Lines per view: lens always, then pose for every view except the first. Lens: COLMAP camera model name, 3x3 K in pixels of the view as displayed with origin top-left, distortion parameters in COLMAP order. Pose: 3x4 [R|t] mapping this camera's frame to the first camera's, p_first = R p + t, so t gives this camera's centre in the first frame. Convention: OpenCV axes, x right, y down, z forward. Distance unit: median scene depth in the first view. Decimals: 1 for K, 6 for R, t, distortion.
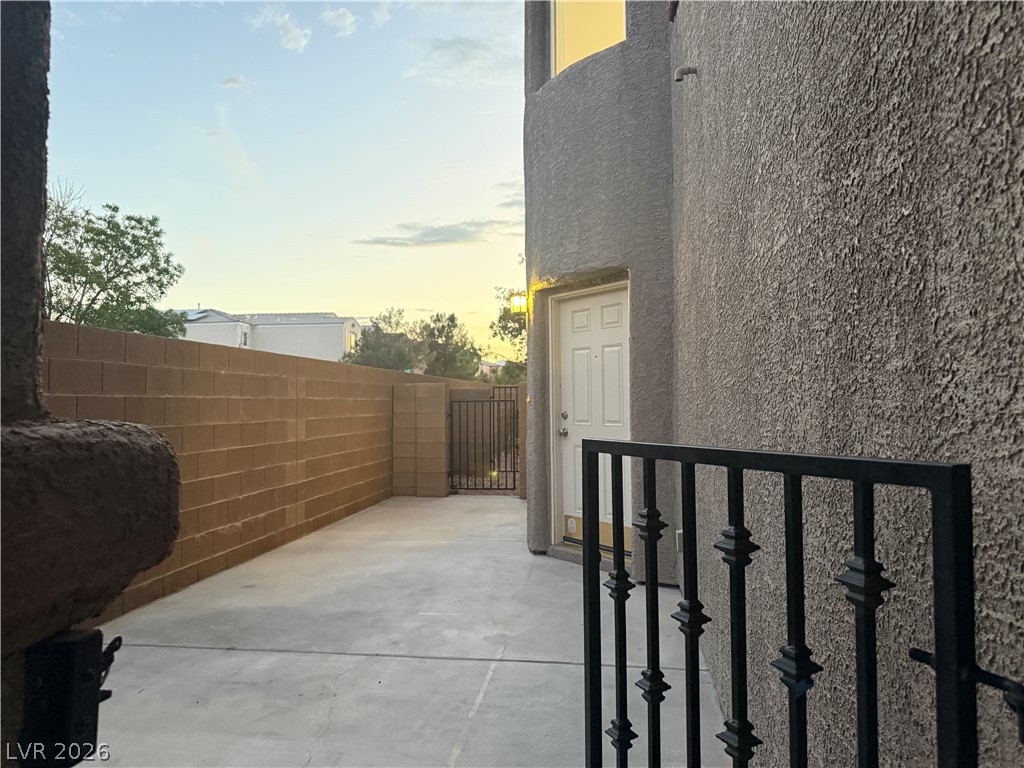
lens RADIAL K [[720.4, 0, 512.0], [0, 720.4, 384.0], [0, 0, 1]] dist [0.050459, -0.001077]
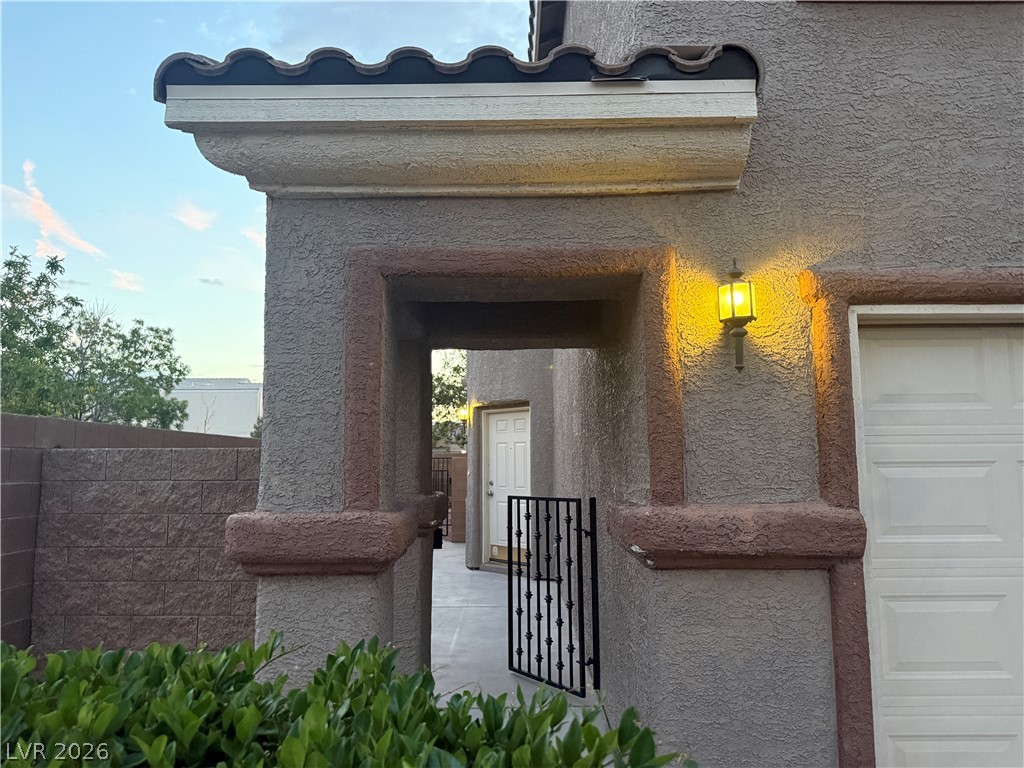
lens RADIAL K [[720.4, 0, 512.0], [0, 720.4, 384.0], [0, 0, 1]] dist [0.050459, -0.001077]
pose [[0.990488, 0.017457, 0.136490, -0.111019], [-0.005967, 0.996436, -0.084144, -0.044926], [-0.137472, 0.082529, 0.987062, -0.666990]]
